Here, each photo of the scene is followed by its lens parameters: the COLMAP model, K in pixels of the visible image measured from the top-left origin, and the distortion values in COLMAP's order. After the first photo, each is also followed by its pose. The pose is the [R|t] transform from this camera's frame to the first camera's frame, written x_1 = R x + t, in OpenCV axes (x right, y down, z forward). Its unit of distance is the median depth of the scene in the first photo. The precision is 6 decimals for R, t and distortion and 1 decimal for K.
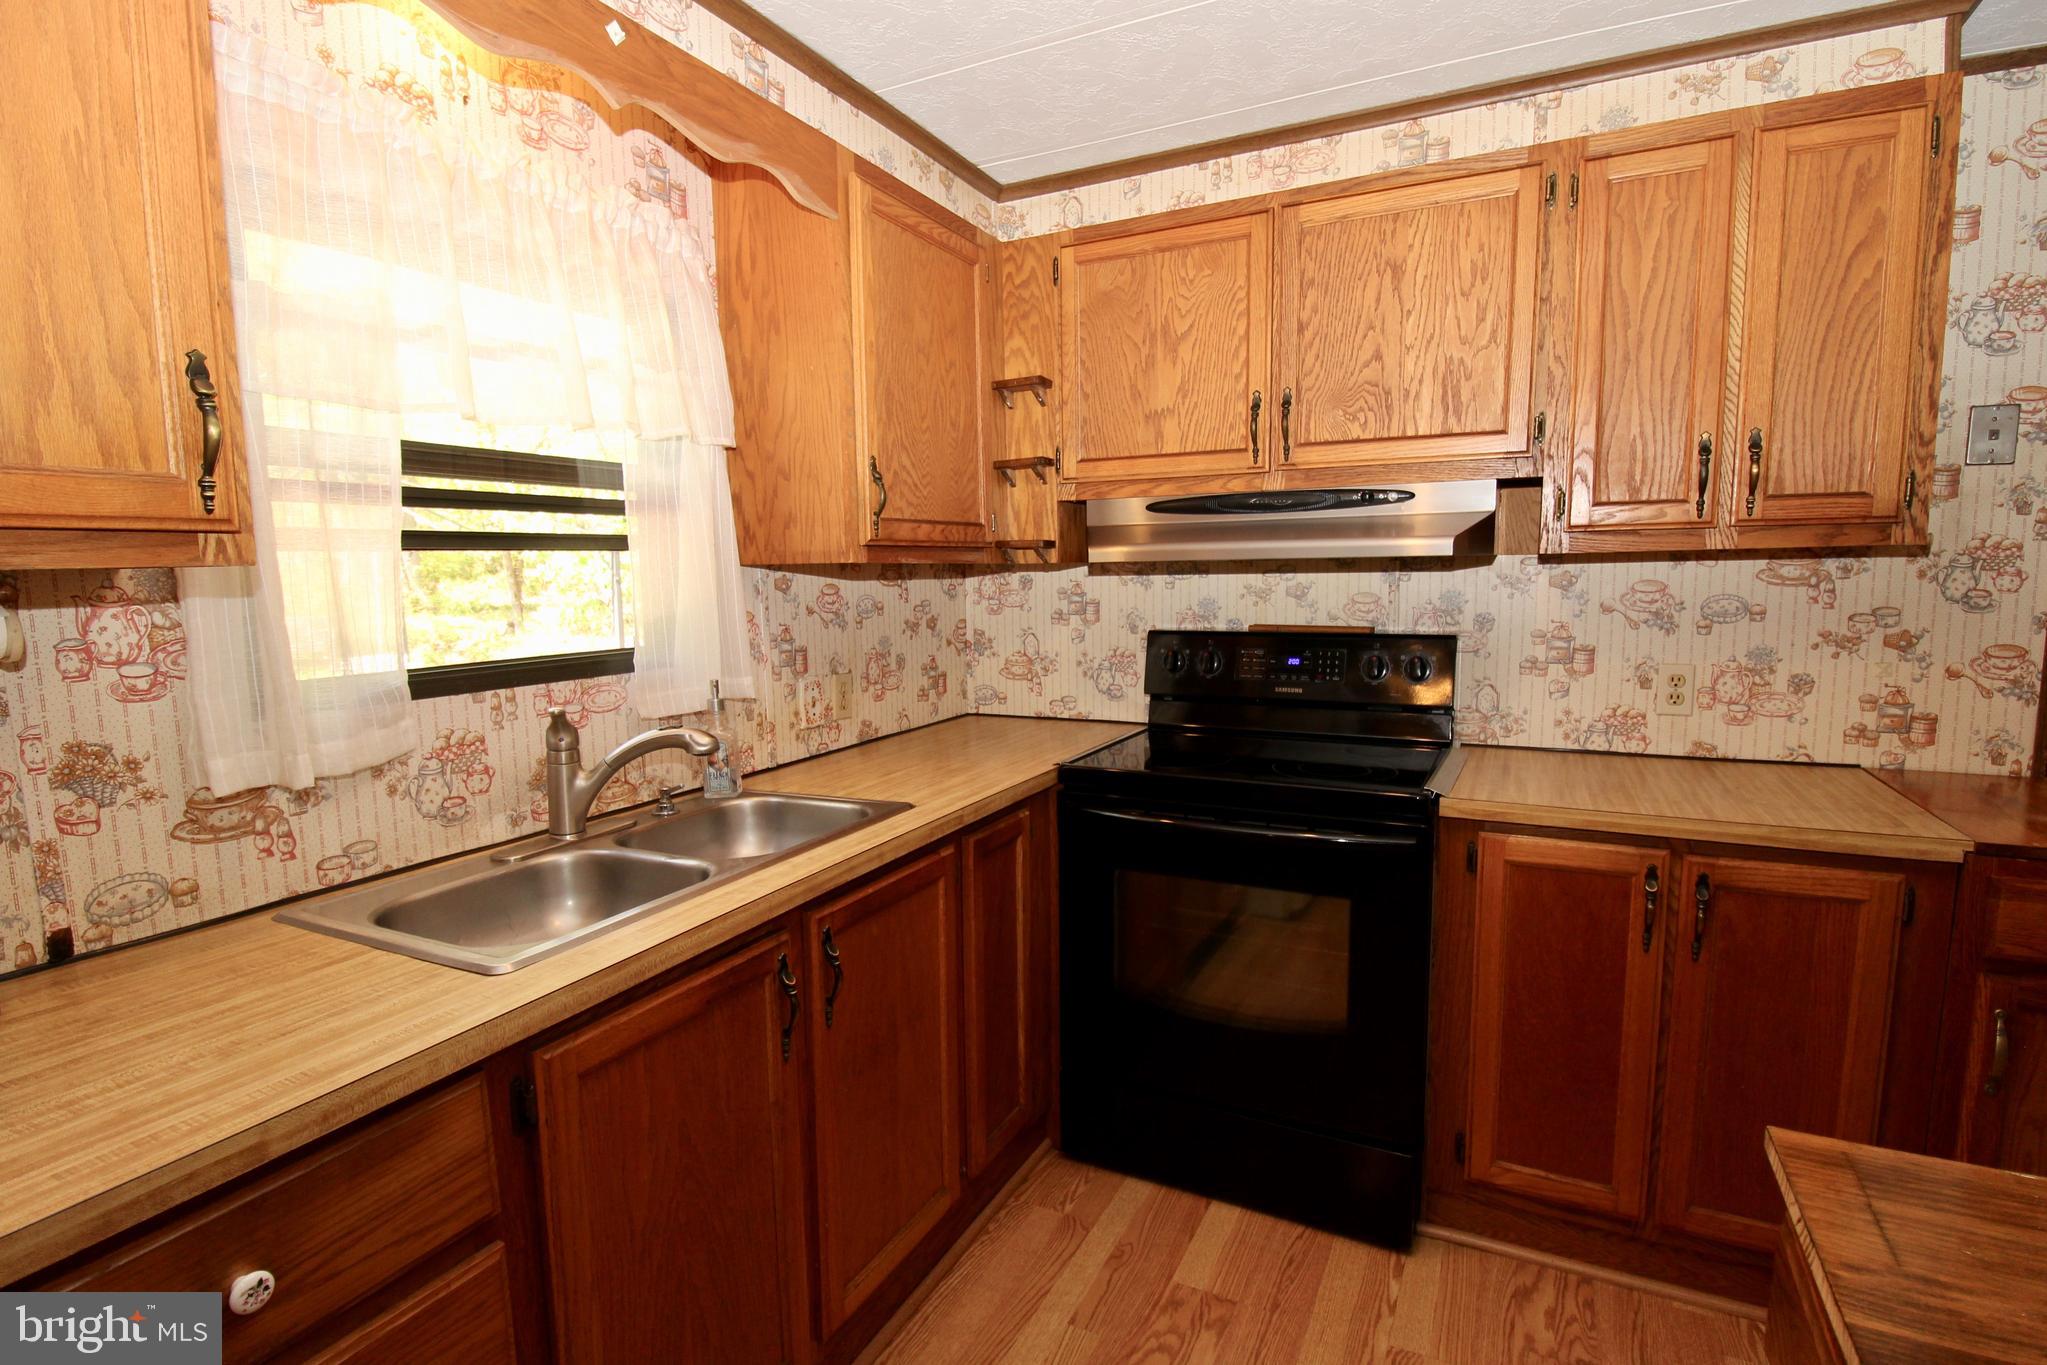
lens RADIAL K [[979.9, 0, 1042.5], [0, 979.9, 688.8], [0, 0, 1]] dist [0.005788, -0.016811]
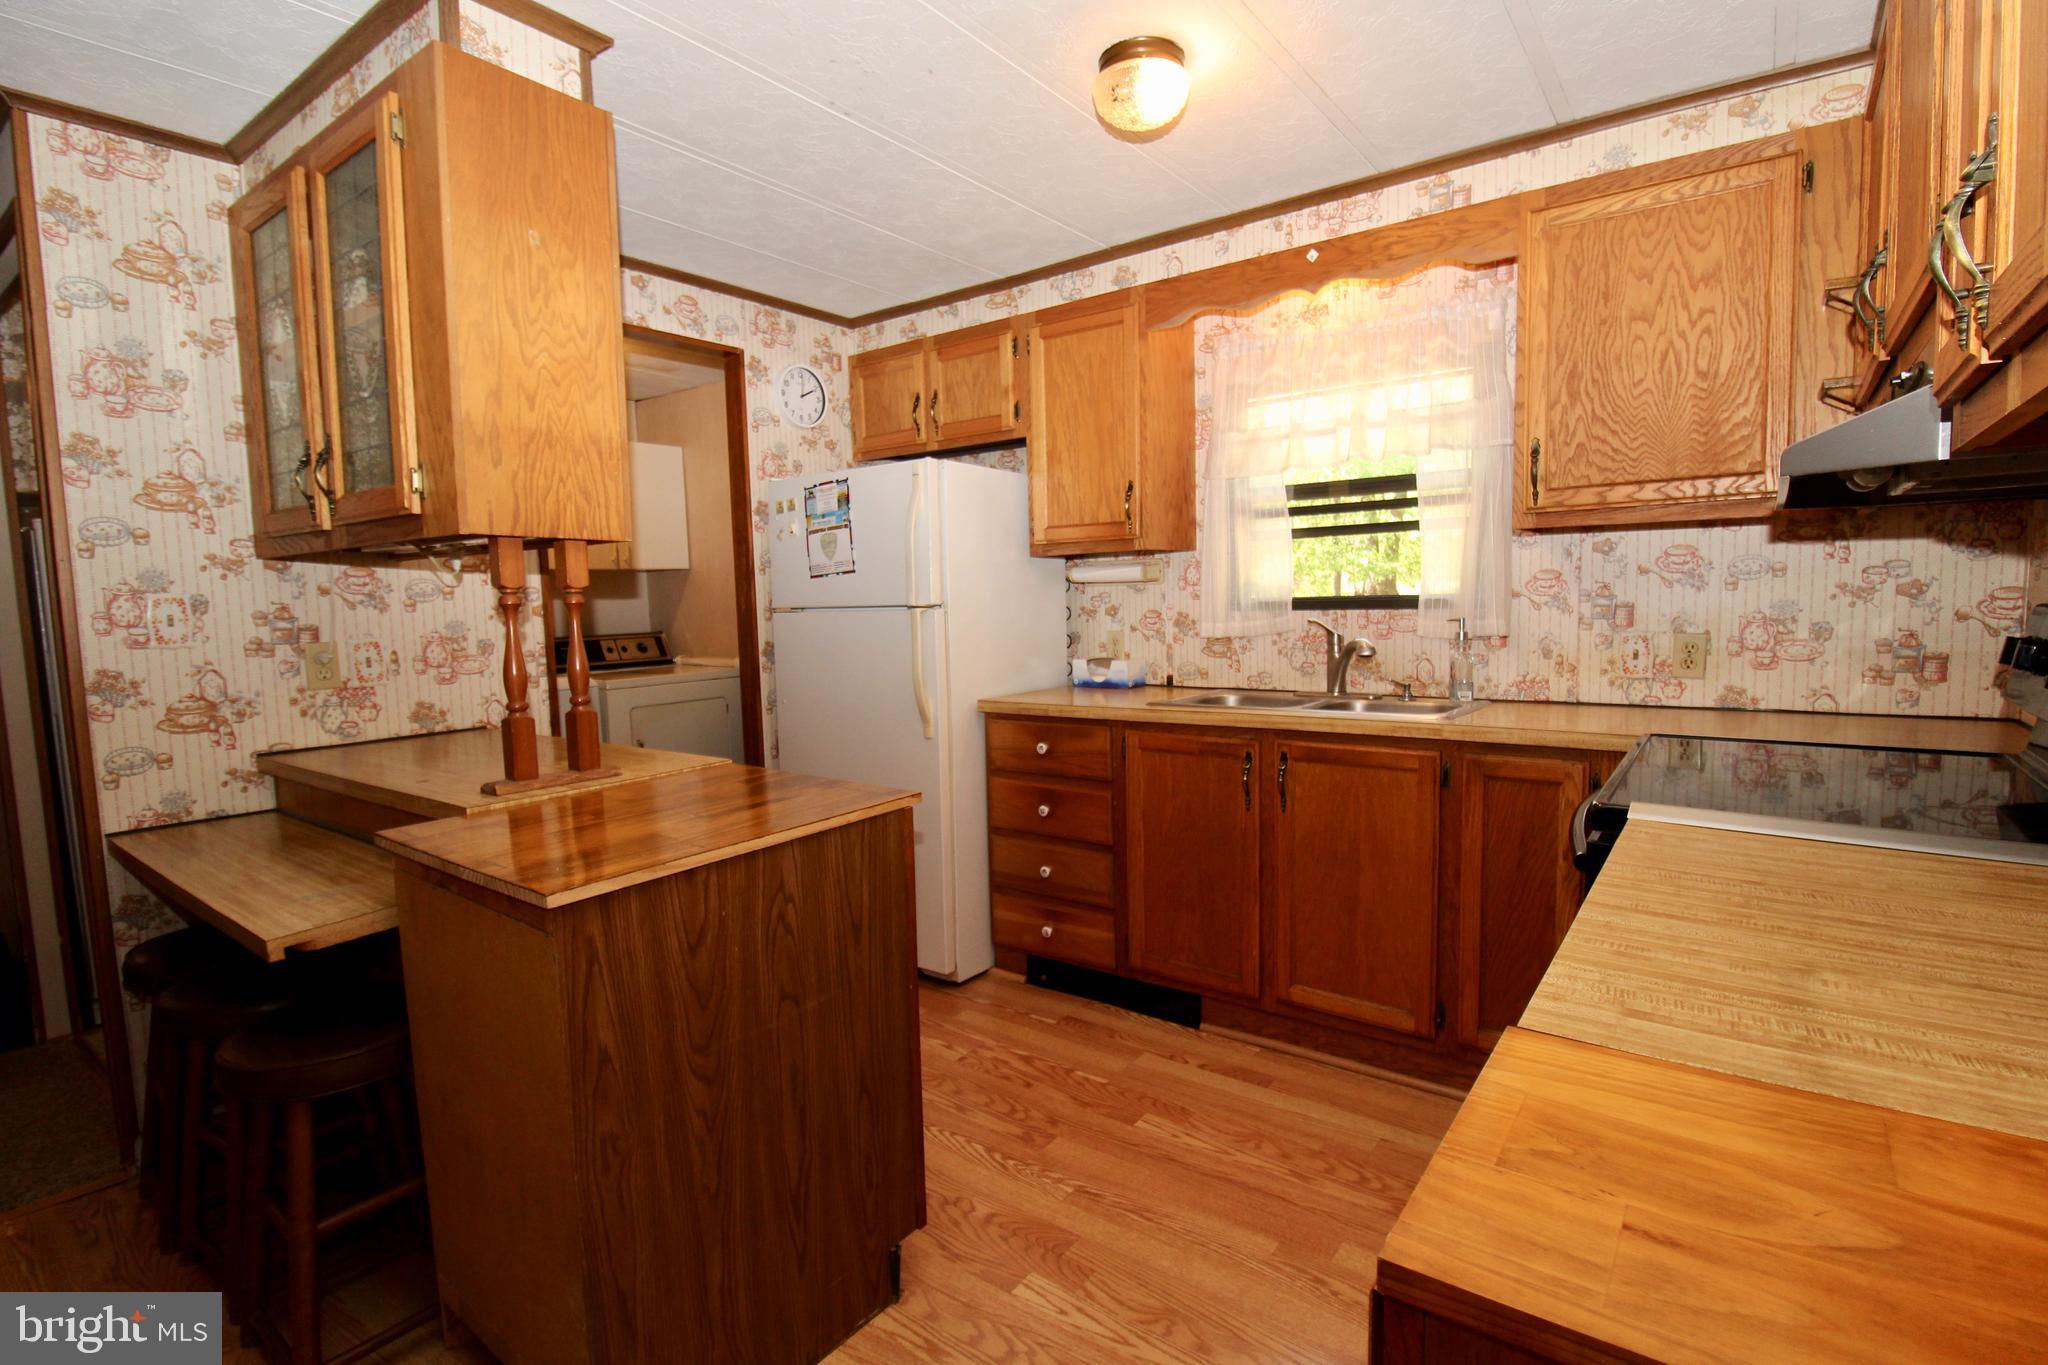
lens RADIAL K [[951.0, 0, 1056.6], [0, 951.0, 687.3], [0, 0, 1]] dist [-0.002305, -0.015247]
pose [[-0.163139, 0.115904, -0.979771, 1.079204], [-0.091882, 0.986975, 0.132056, -0.036241], [0.982315, 0.111567, -0.150364, 0.629315]]
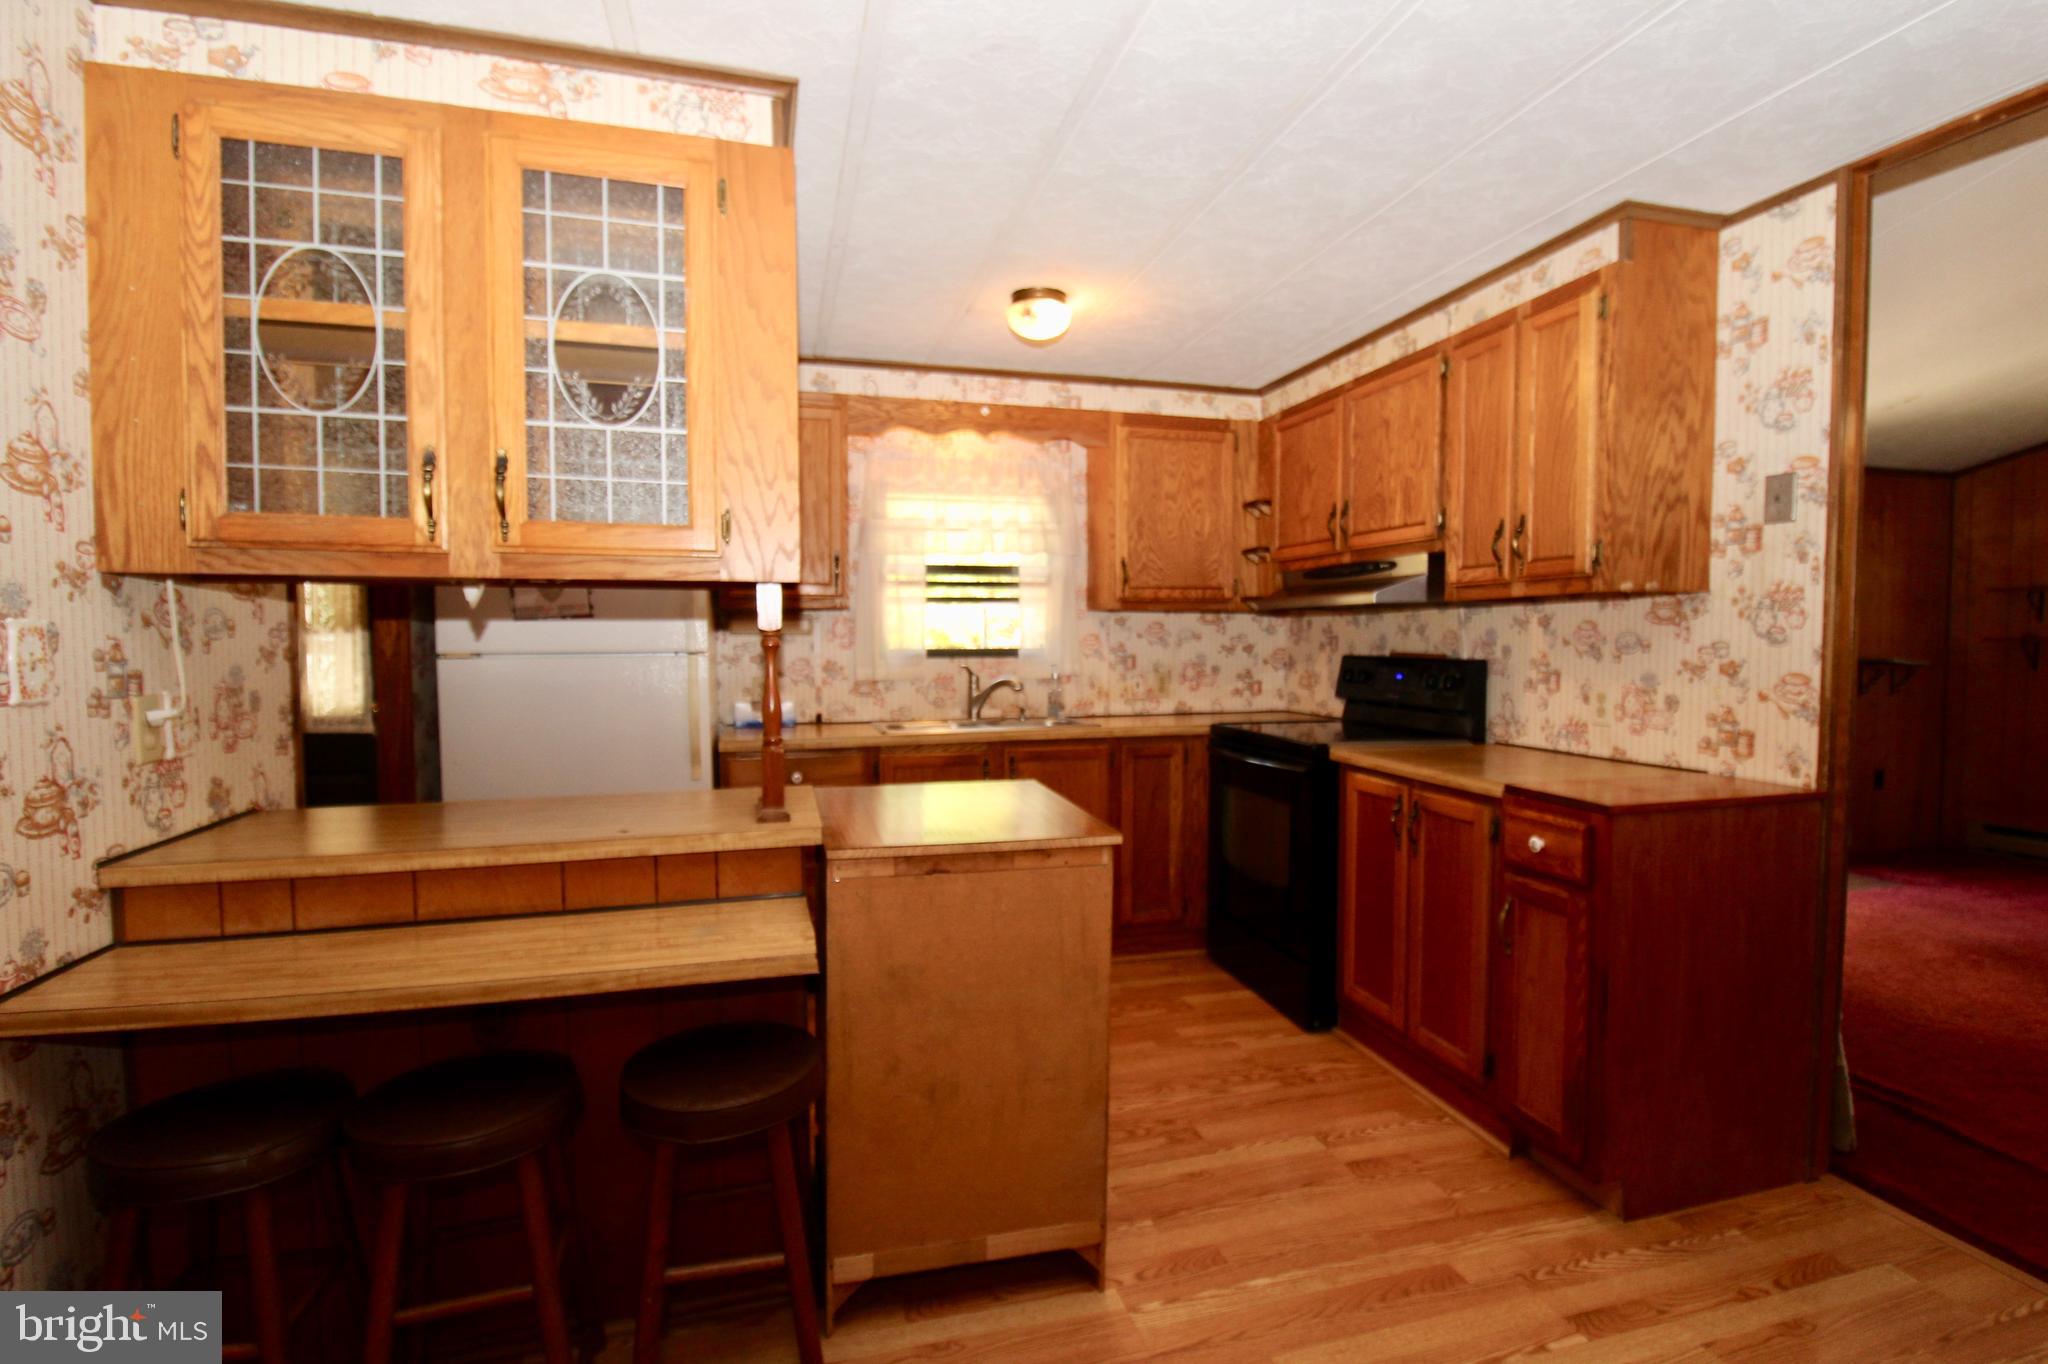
lens RADIAL K [[980.3, 0, 1043.0], [0, 980.3, 688.3], [0, 0, 1]] dist [0.005788, -0.016811]
pose [[0.670705, 0.055478, -0.739646, 1.208673], [-0.098905, 0.994983, -0.015056, 0.077616], [0.735100, 0.083253, 0.672828, -0.447357]]
